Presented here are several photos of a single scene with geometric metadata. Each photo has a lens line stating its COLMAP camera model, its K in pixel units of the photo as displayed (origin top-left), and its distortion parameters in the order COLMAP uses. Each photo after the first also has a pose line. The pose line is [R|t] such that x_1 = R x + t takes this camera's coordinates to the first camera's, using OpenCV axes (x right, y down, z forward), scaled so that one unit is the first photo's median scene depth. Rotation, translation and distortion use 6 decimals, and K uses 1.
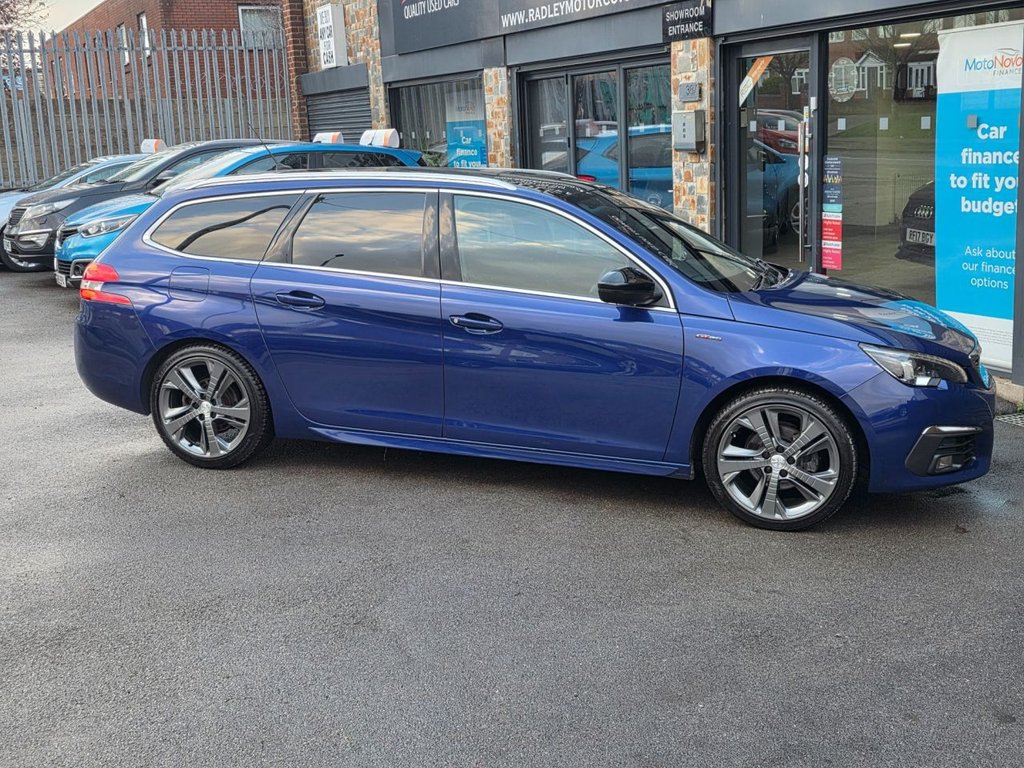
lens RADIAL K [[1176.0, 0, 526.6], [0, 1176.0, 373.7], [0, 0, 1]] dist [0.120690, -0.238582]
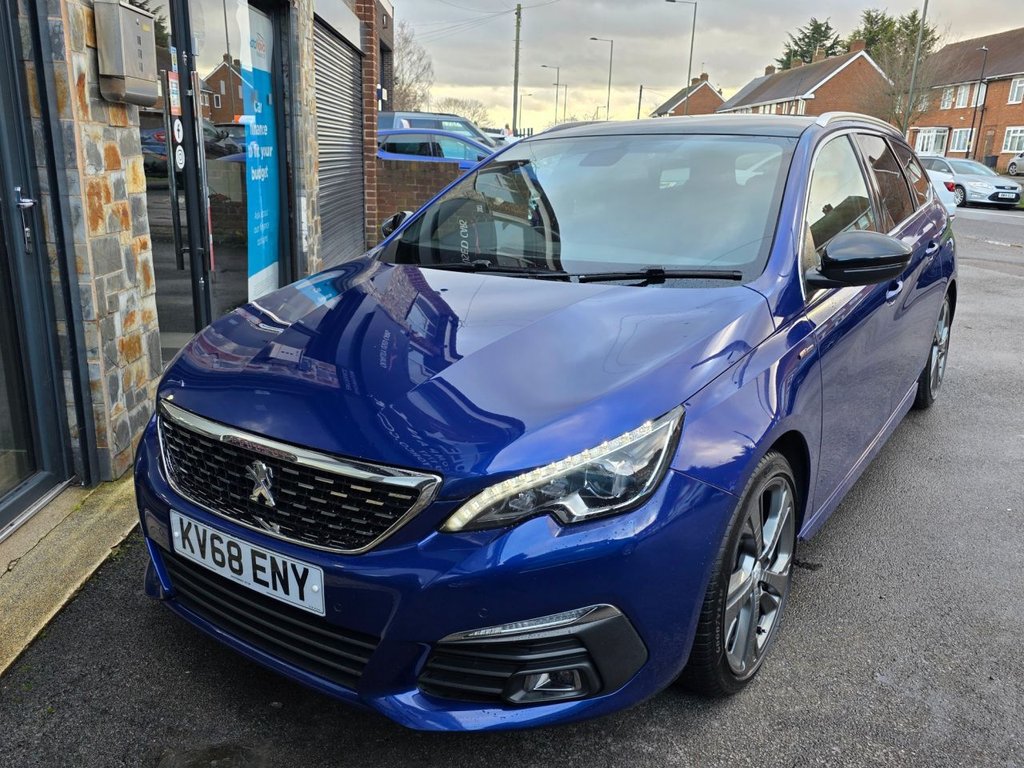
lens RADIAL K [[813.0, 0, 510.4], [0, 813.0, 376.7], [0, 0, 1]] dist [0.049966, -0.038773]
pose [[-0.905559, -0.101086, 0.412001, -0.176737], [0.094985, 0.898222, 0.429155, -0.275578], [-0.413450, 0.427759, -0.803792, 1.589945]]
